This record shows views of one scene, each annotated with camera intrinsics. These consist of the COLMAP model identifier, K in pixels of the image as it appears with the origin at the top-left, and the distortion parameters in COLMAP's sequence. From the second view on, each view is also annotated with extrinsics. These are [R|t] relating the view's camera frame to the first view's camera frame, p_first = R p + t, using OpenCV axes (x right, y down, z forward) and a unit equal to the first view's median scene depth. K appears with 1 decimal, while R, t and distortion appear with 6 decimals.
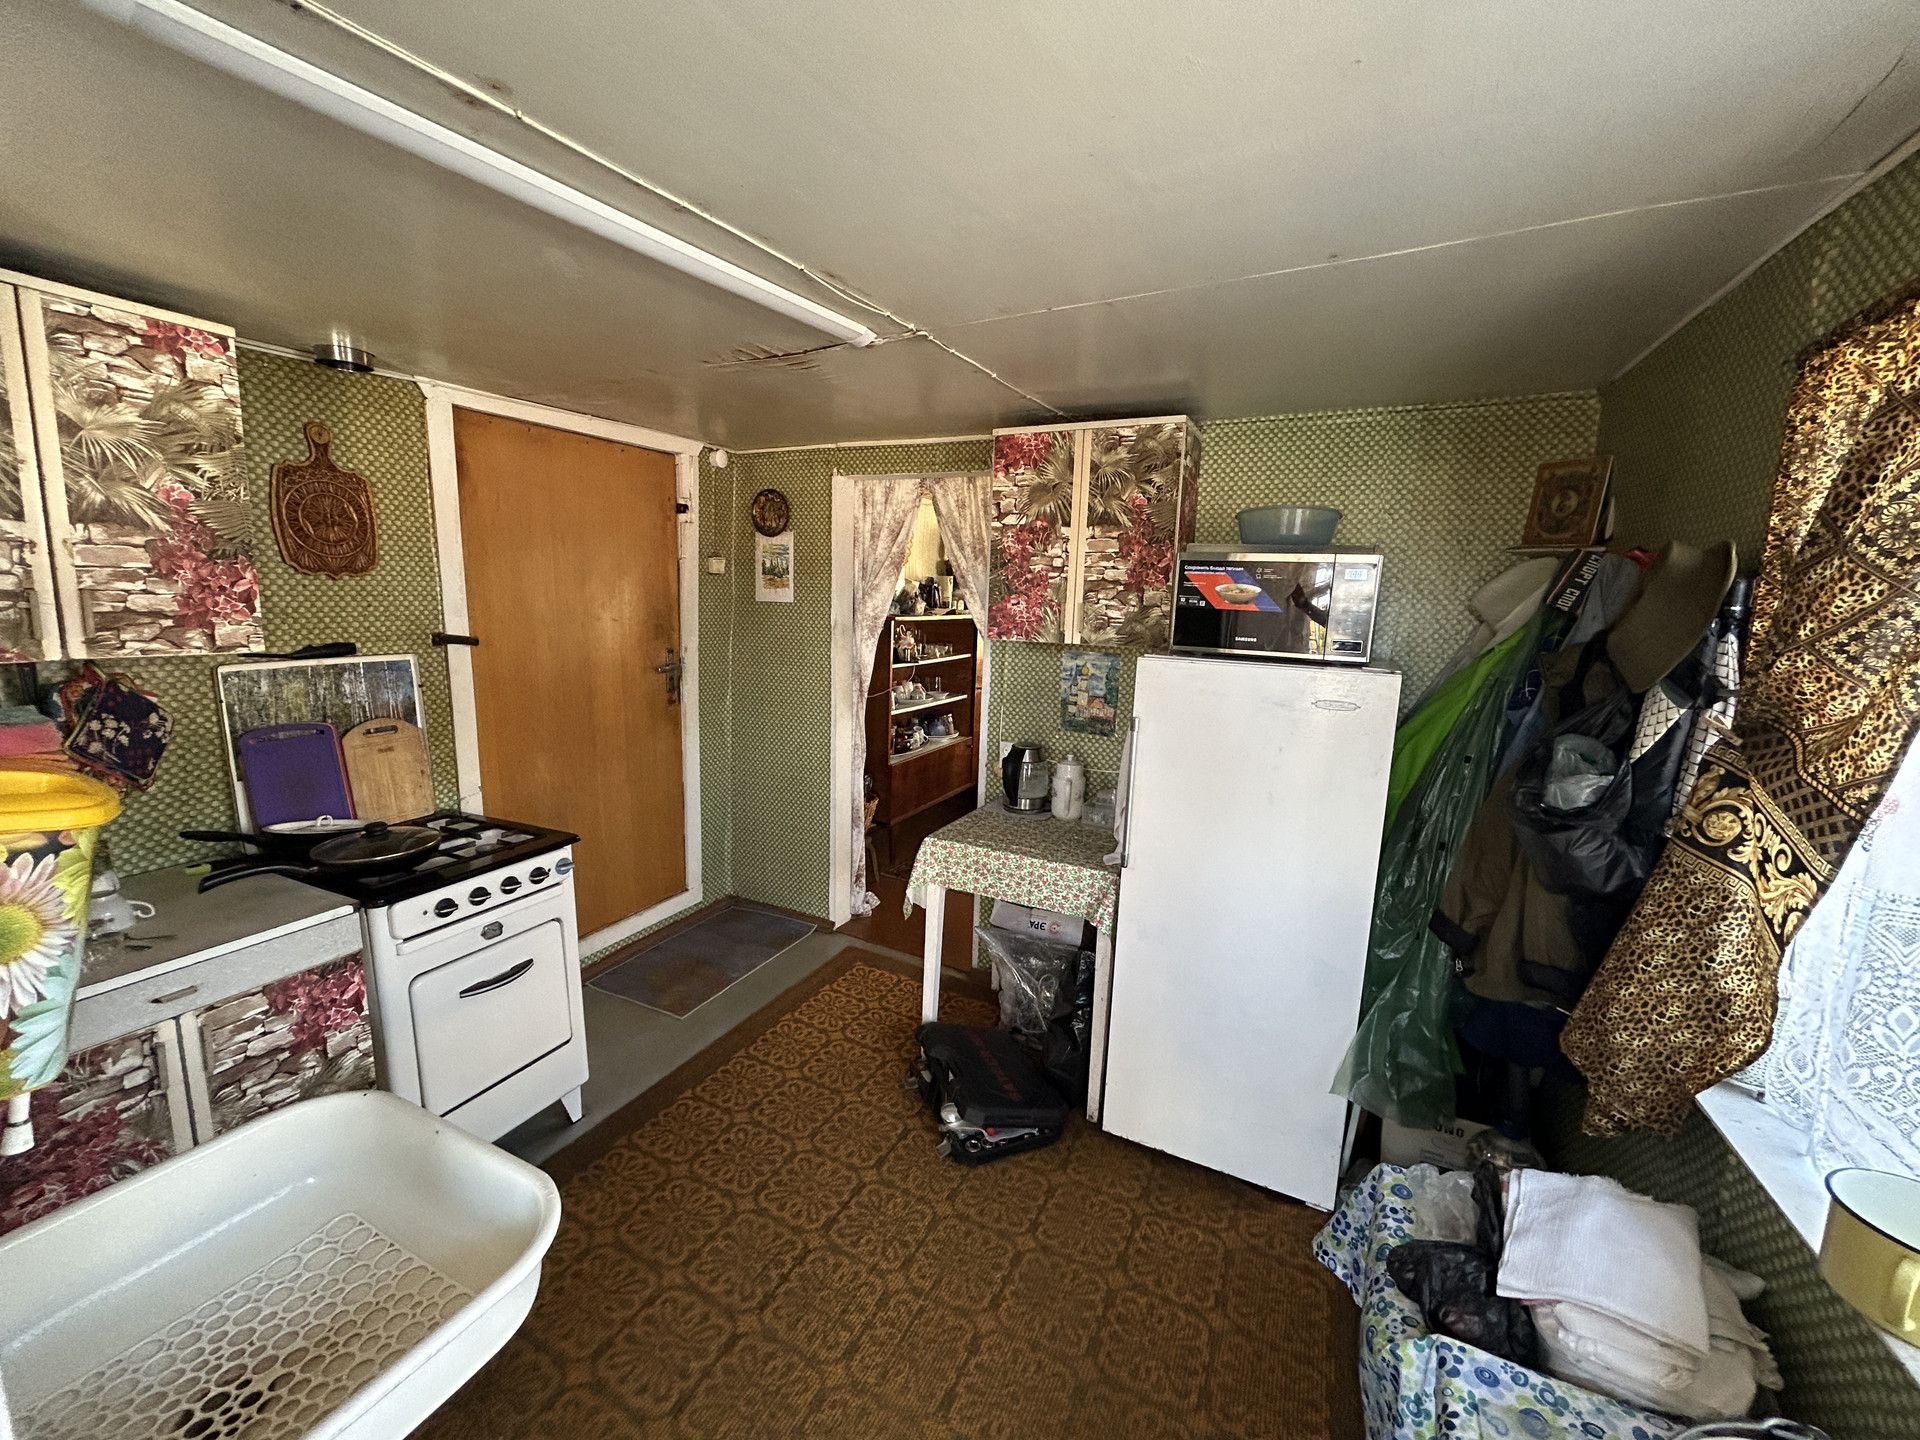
lens RADIAL K [[767.3, 0, 964.0], [0, 767.3, 714.7], [0, 0, 1]] dist [-0.000419, -0.000213]
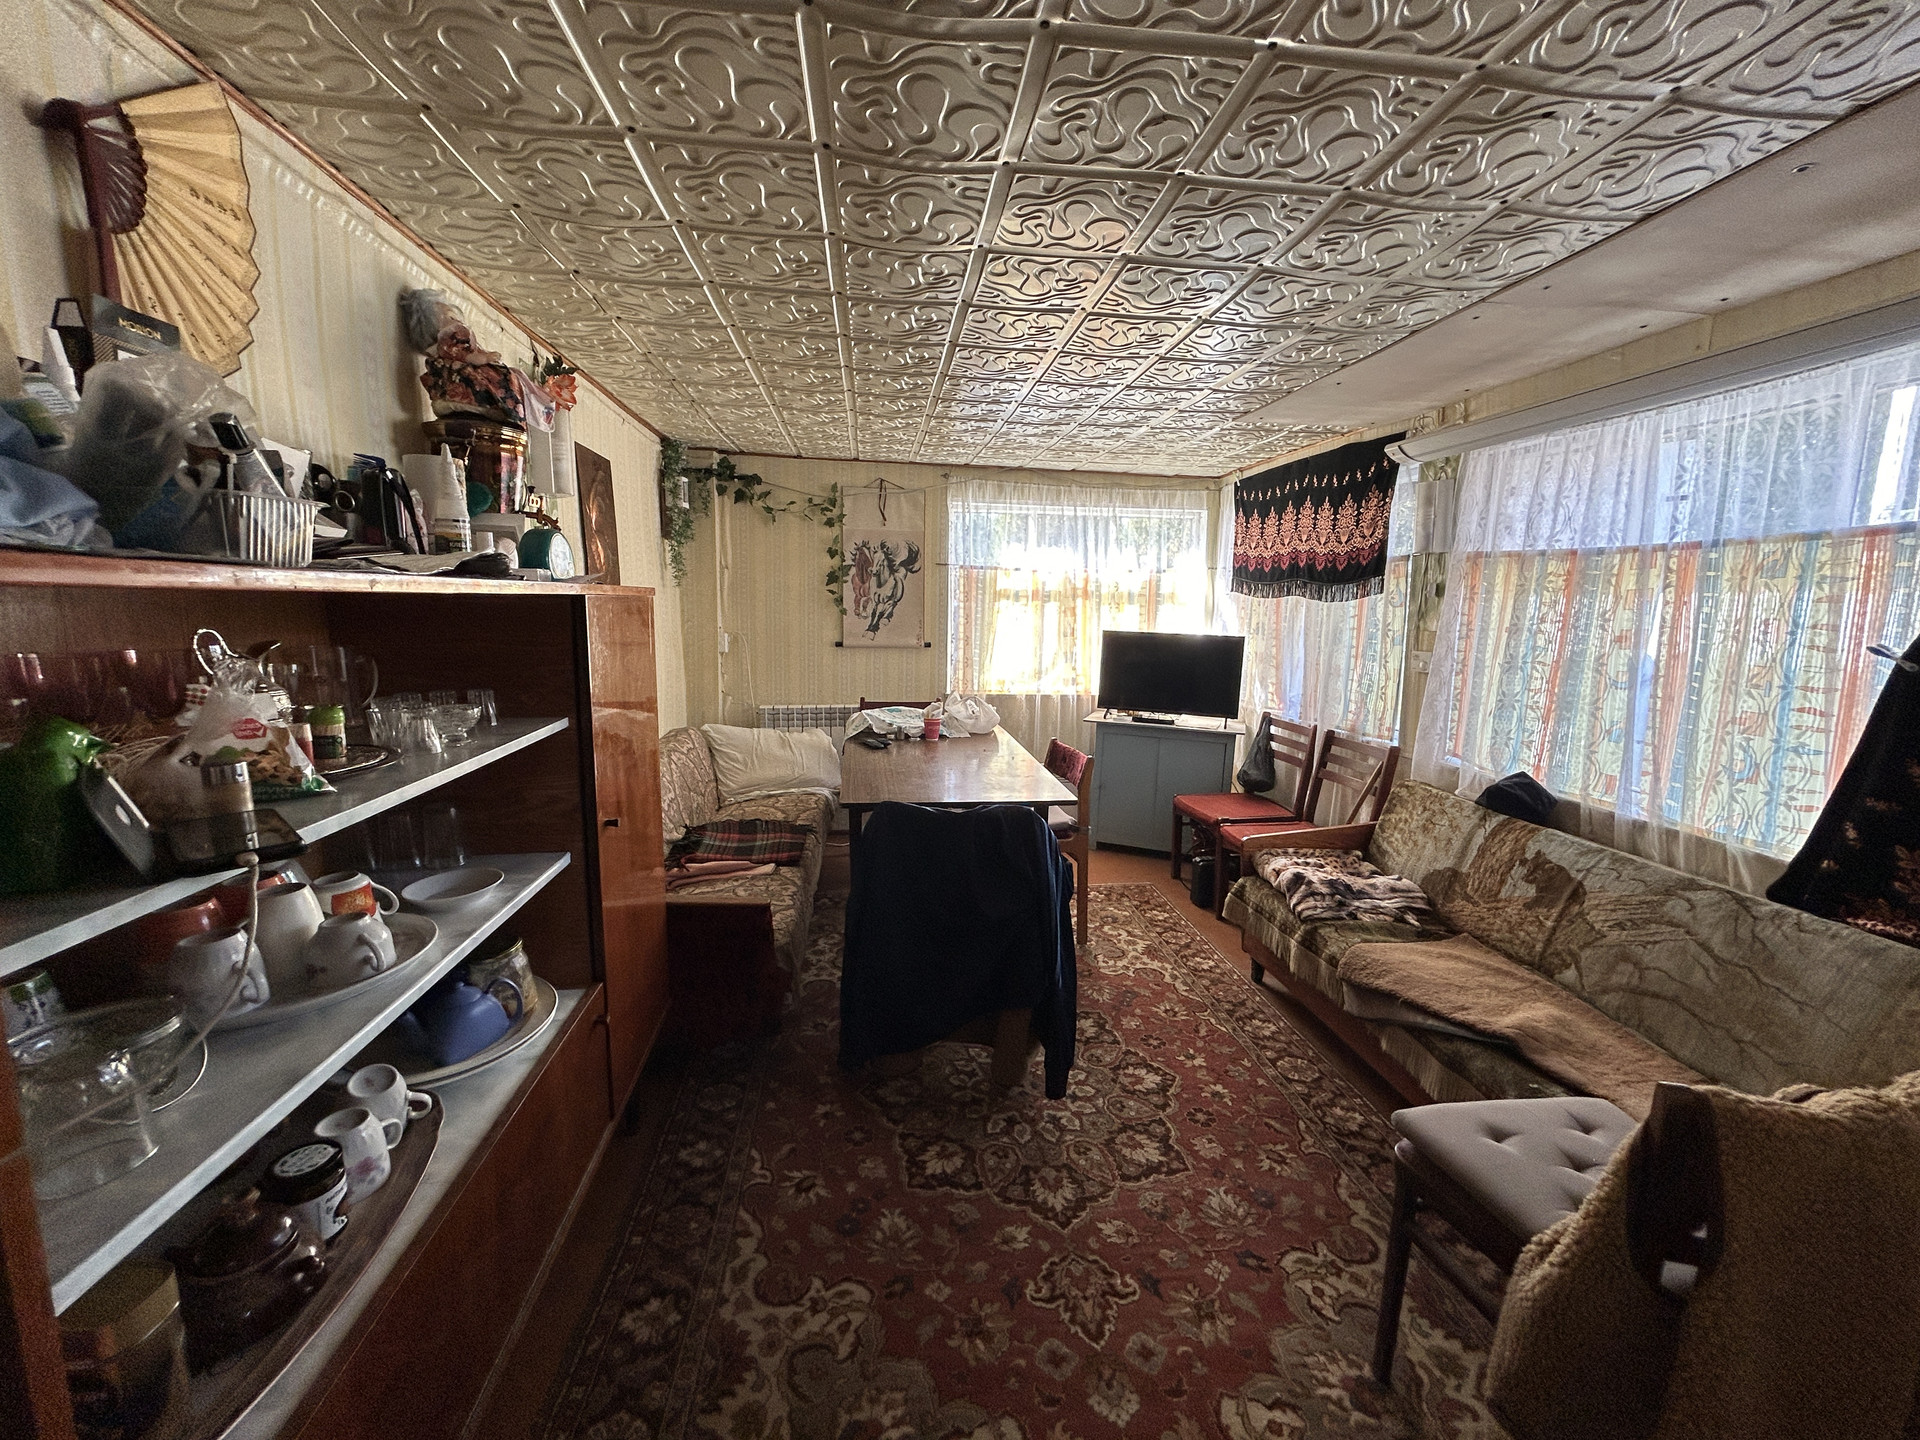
lens RADIAL K [[767.3, 0, 958.0], [0, 767.3, 709.2], [0, 0, 1]] dist [-0.000419, -0.000213]
pose [[0.839926, -0.108120, 0.531822, -0.047100], [0.111015, 0.993462, 0.026642, -0.153562], [-0.531226, 0.036663, 0.846437, 1.413883]]
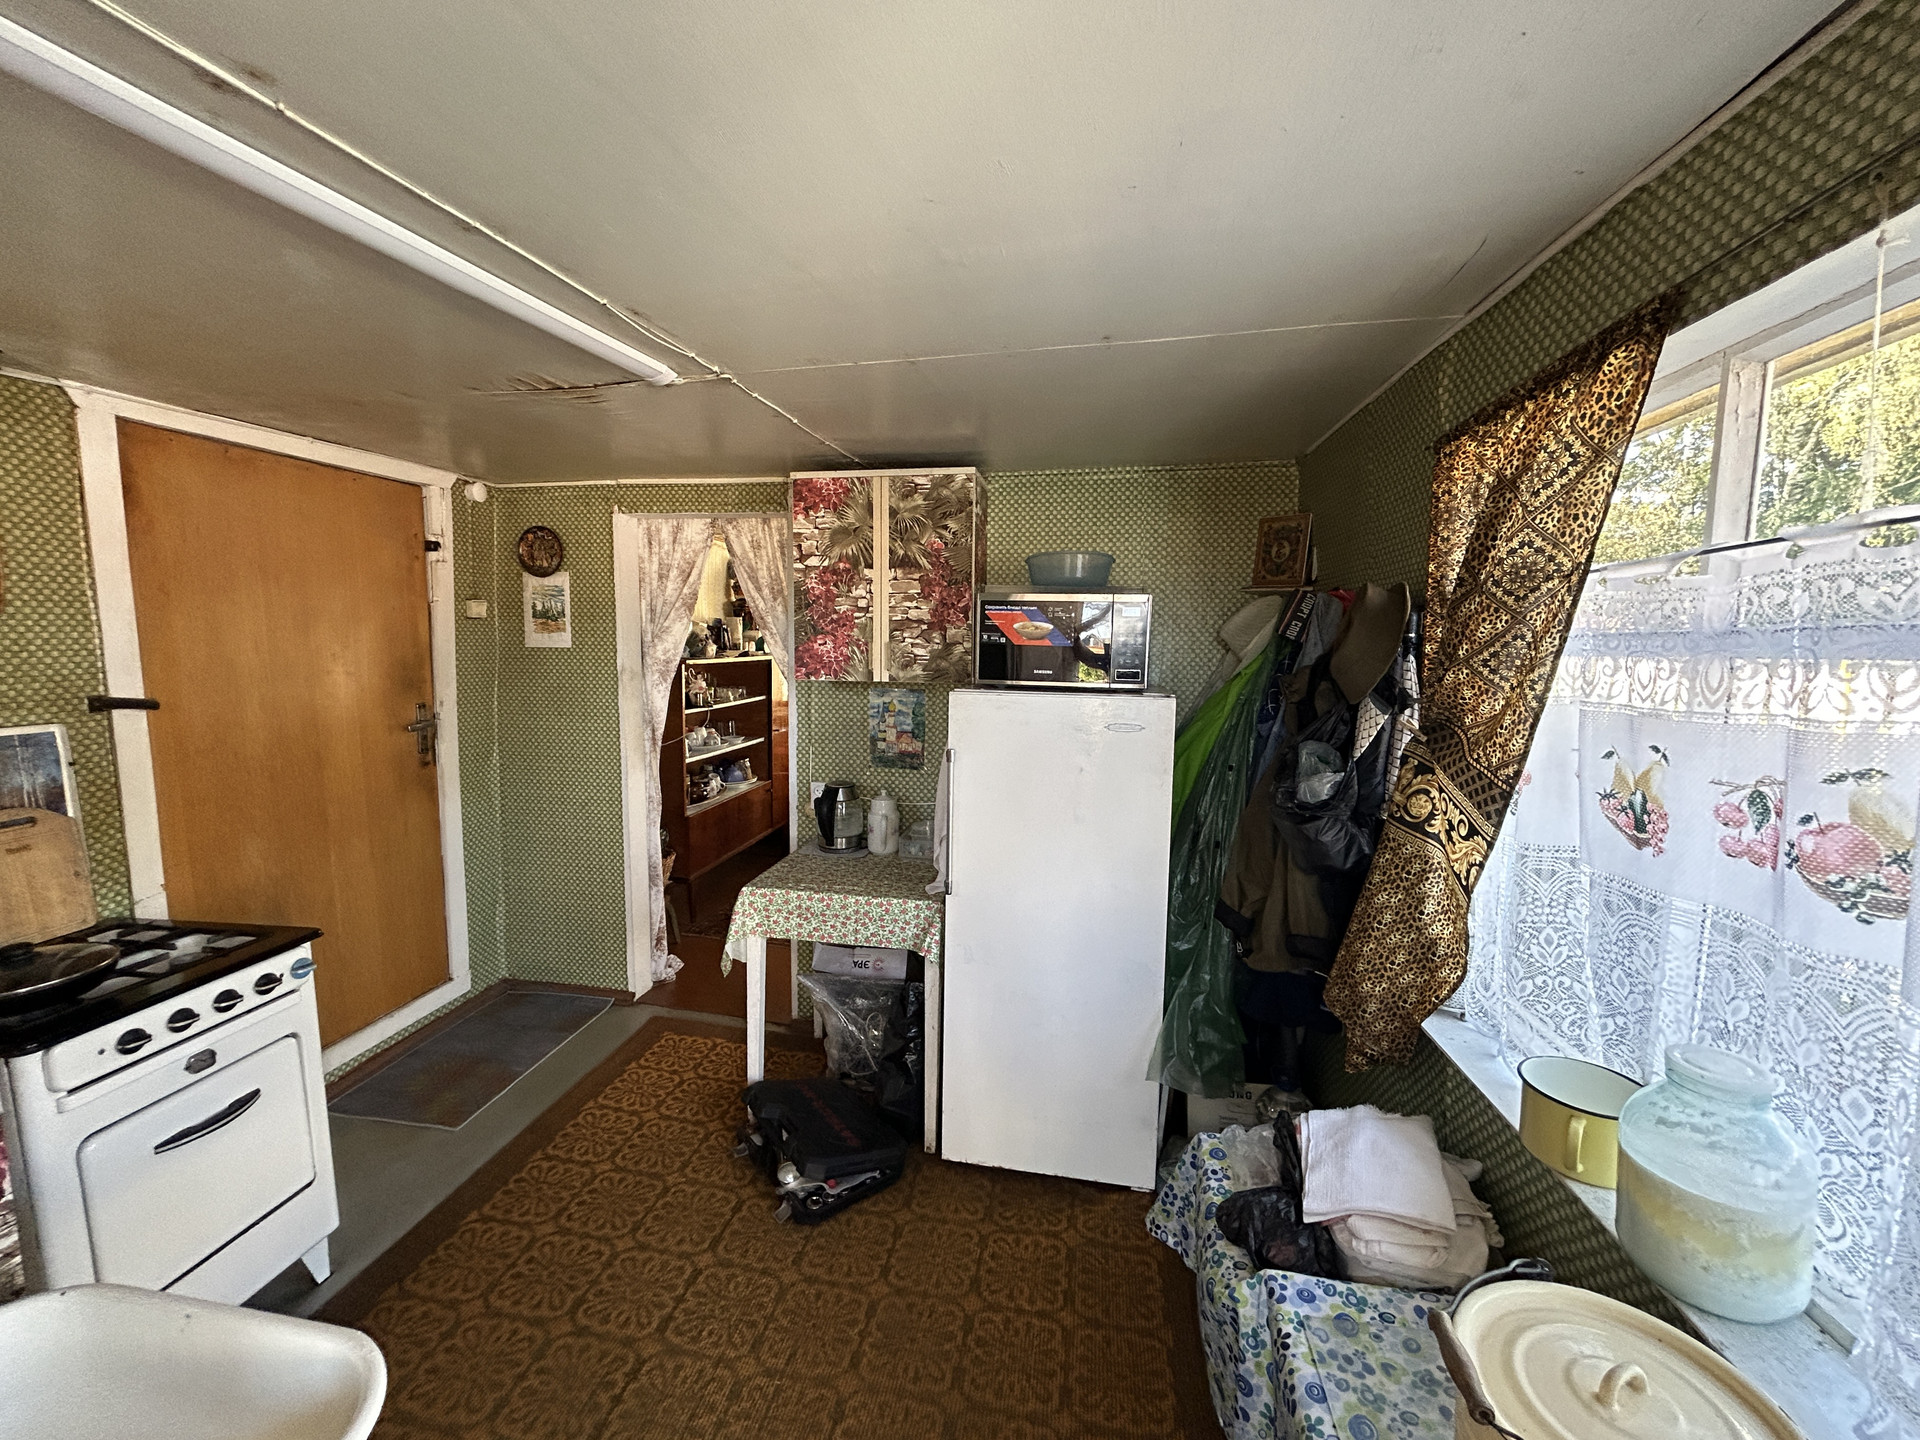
lens RADIAL K [[767.3, 0, 958.9], [0, 767.3, 714.2], [0, 0, 1]] dist [-0.000419, -0.000213]
pose [[0.959894, -0.047331, 0.276338, -0.053864], [0.061324, 0.997225, -0.042214, 0.000784], [-0.273573, 0.057467, 0.960133, -0.011793]]
